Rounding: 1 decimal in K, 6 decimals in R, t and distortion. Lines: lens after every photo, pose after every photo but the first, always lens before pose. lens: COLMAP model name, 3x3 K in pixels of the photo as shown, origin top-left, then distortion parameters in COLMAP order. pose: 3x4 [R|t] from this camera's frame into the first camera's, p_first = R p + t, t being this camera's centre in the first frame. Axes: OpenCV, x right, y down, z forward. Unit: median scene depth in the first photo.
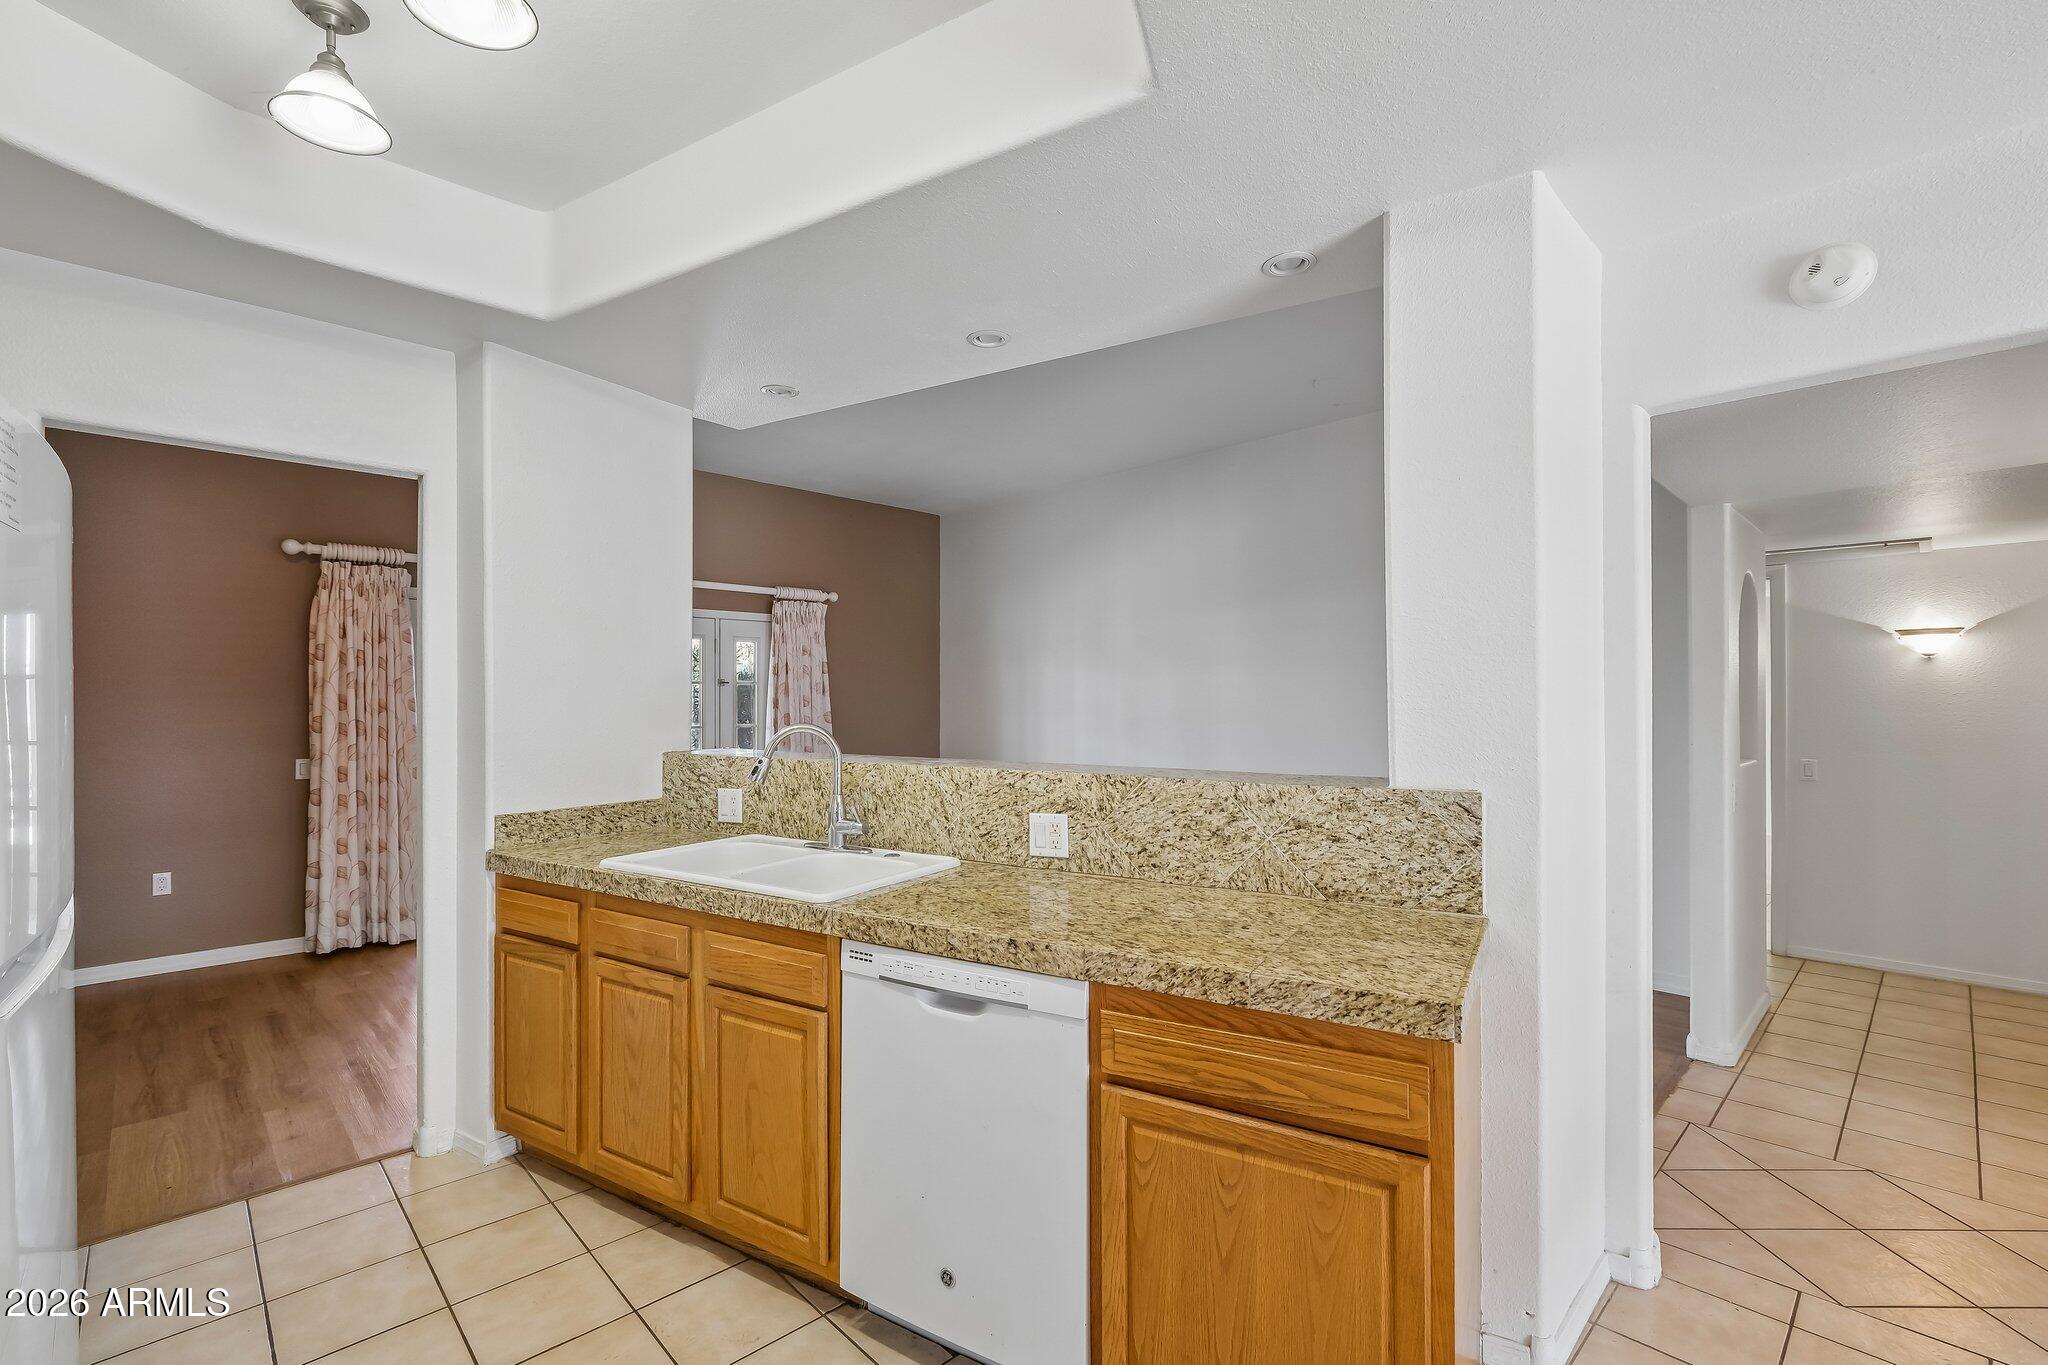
lens RADIAL K [[901.7, 0, 1022.8], [0, 901.7, 702.4], [0, 0, 1]] dist [-0.001804, -0.000140]
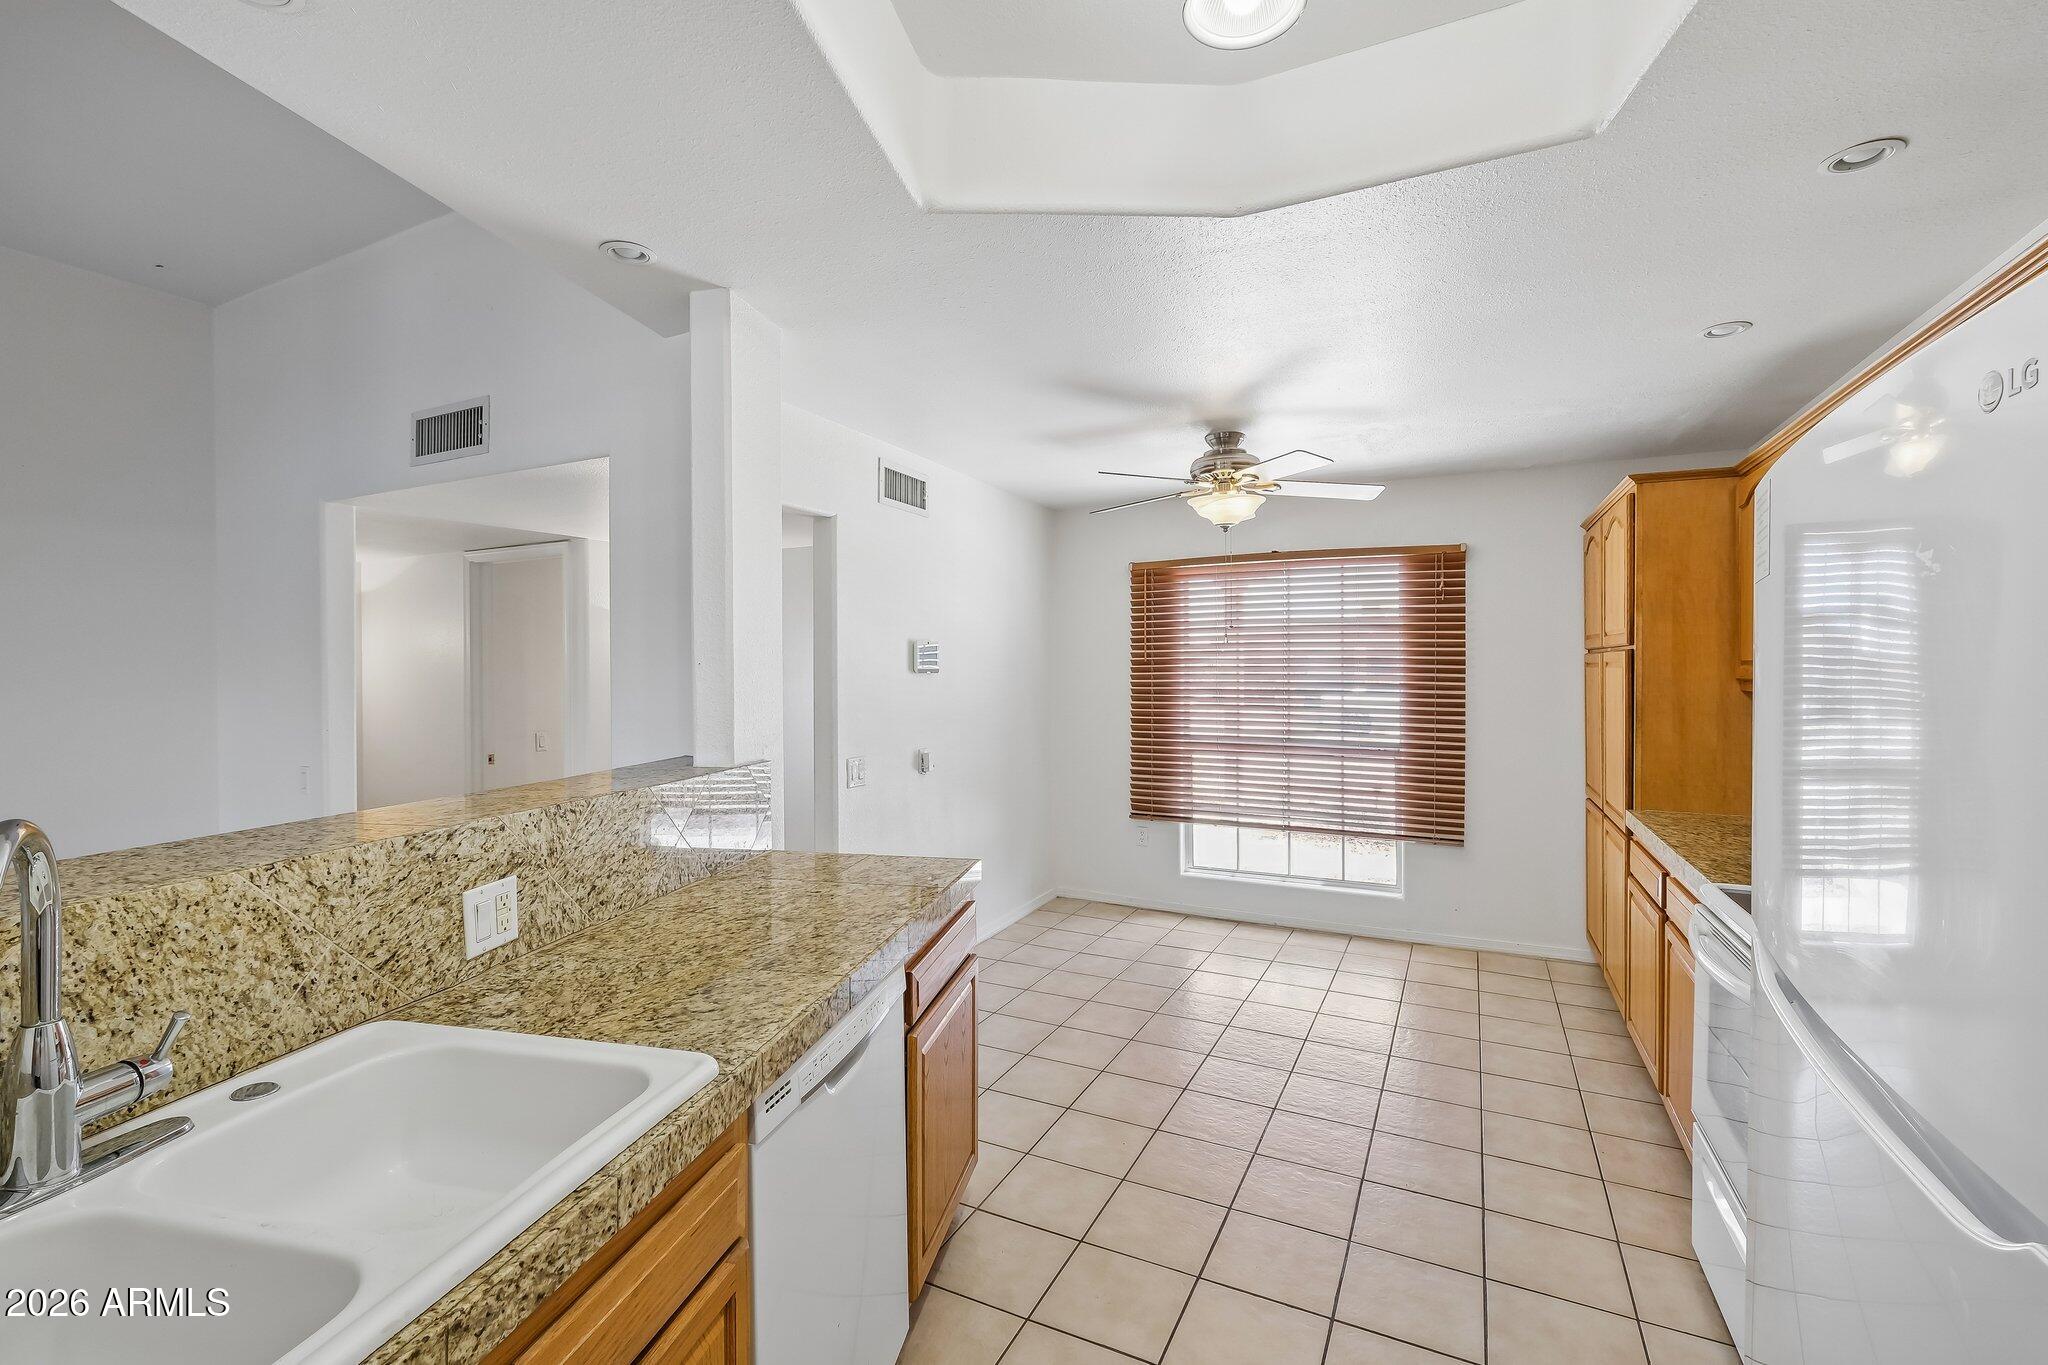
lens RADIAL K [[900.8, 0, 1021.3], [0, 900.8, 679.7], [0, 0, 1]] dist [-0.003575, 0.000545]
pose [[-0.335632, -0.010062, 0.941940, -0.638535], [0.002673, 0.999929, 0.011634, -0.026658], [-0.941989, 0.006423, -0.335581, 0.772905]]
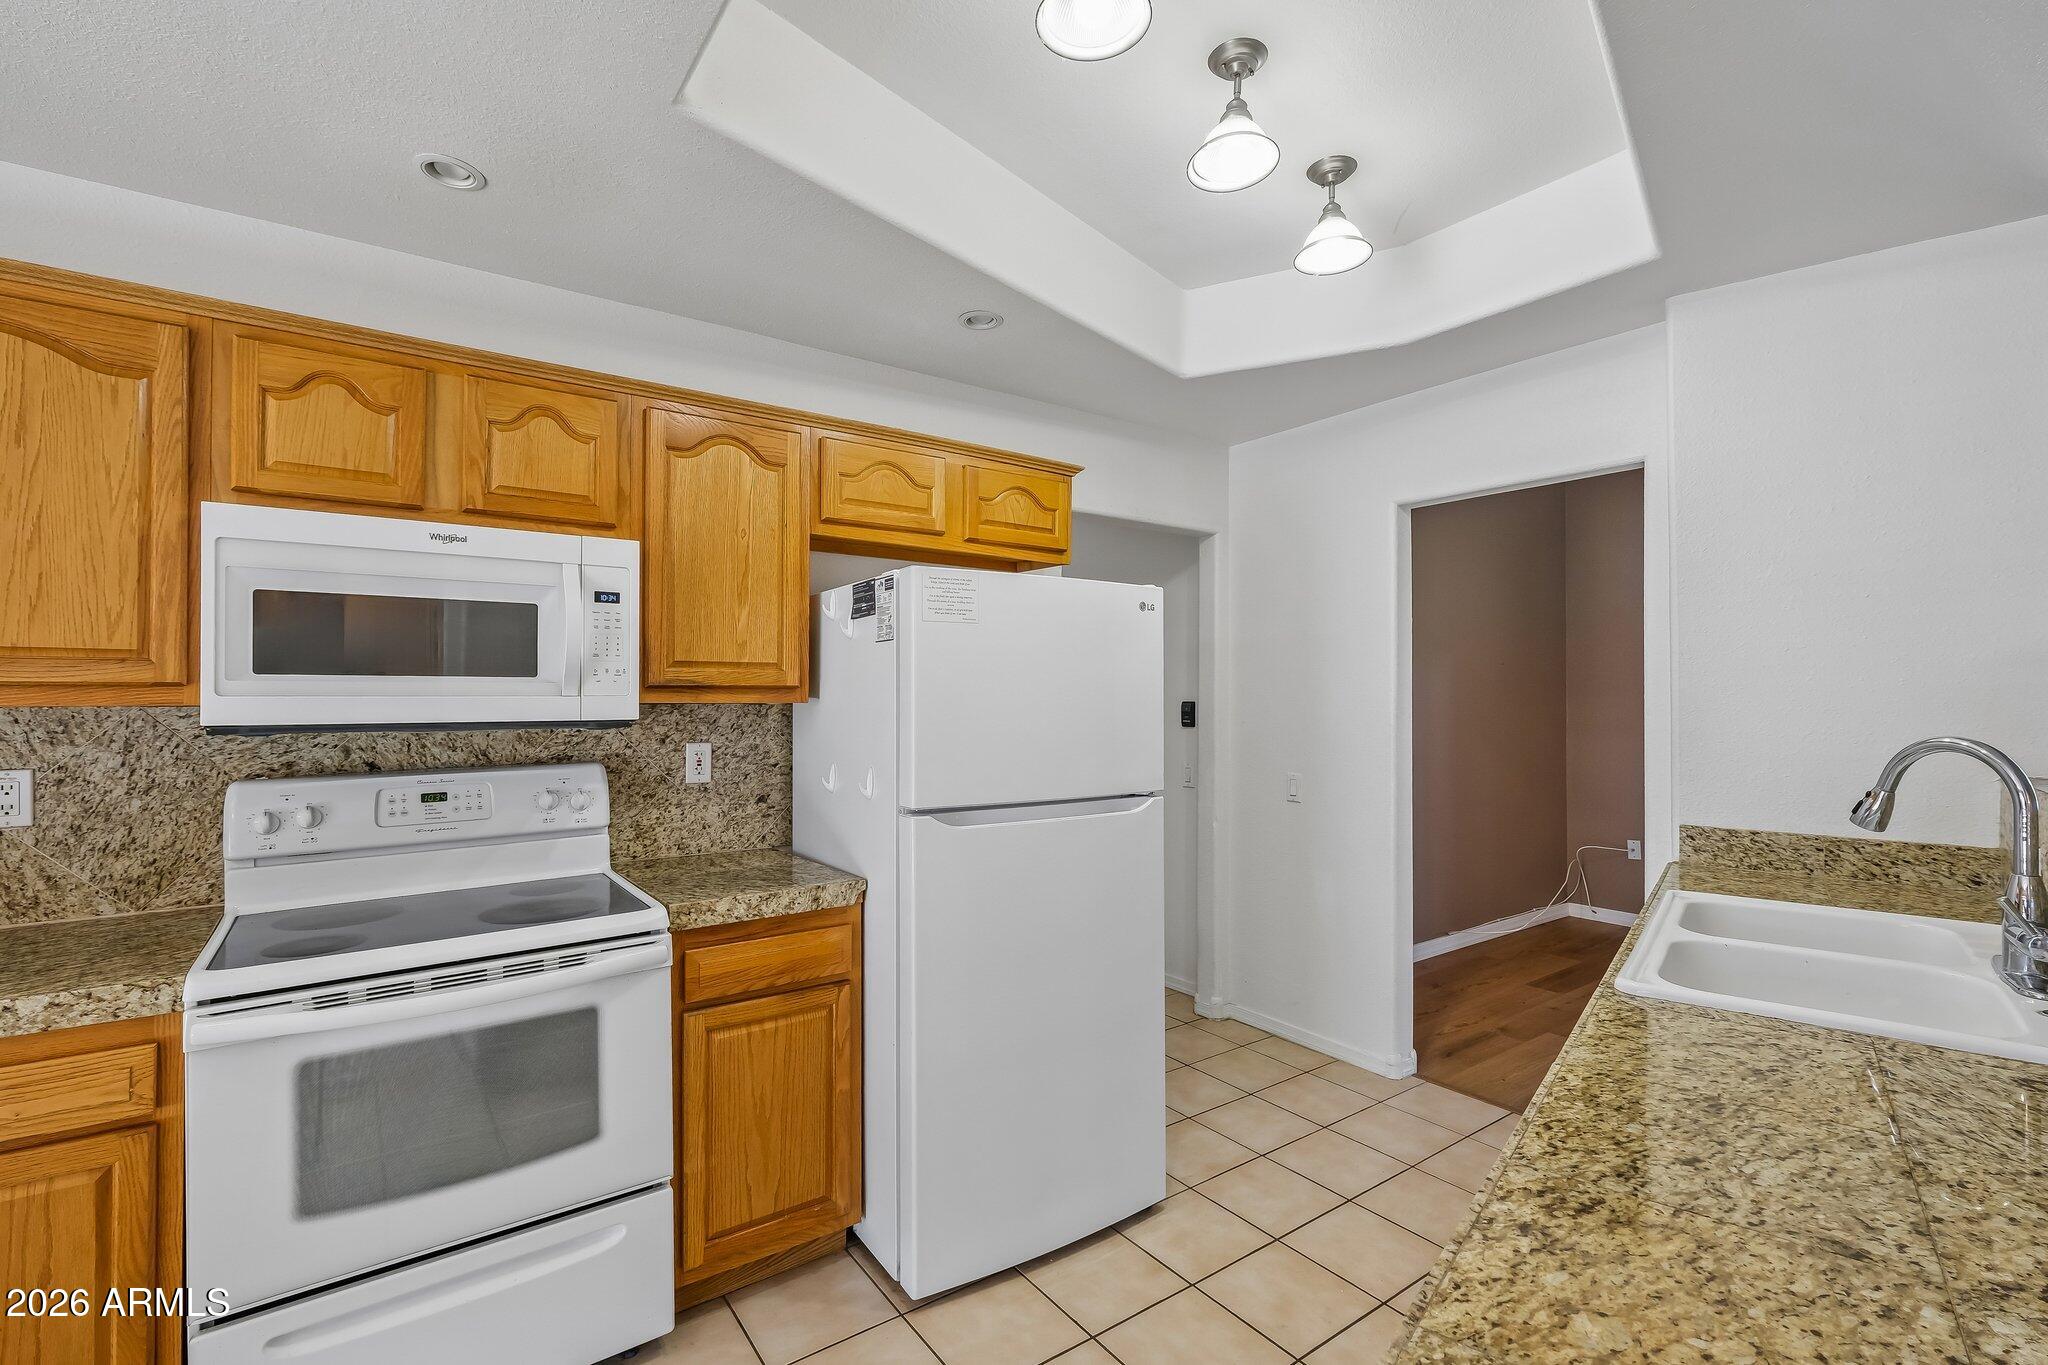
lens RADIAL K [[907.9, 0, 1020.2], [0, 907.9, 692.2], [0, 0, 1]] dist [-0.002644, 0.000092]
pose [[-0.142787, -0.001986, -0.989751, 0.404347], [-0.002581, 0.999995, -0.001634, -0.002259], [0.989750, 0.002322, -0.142792, 0.494571]]
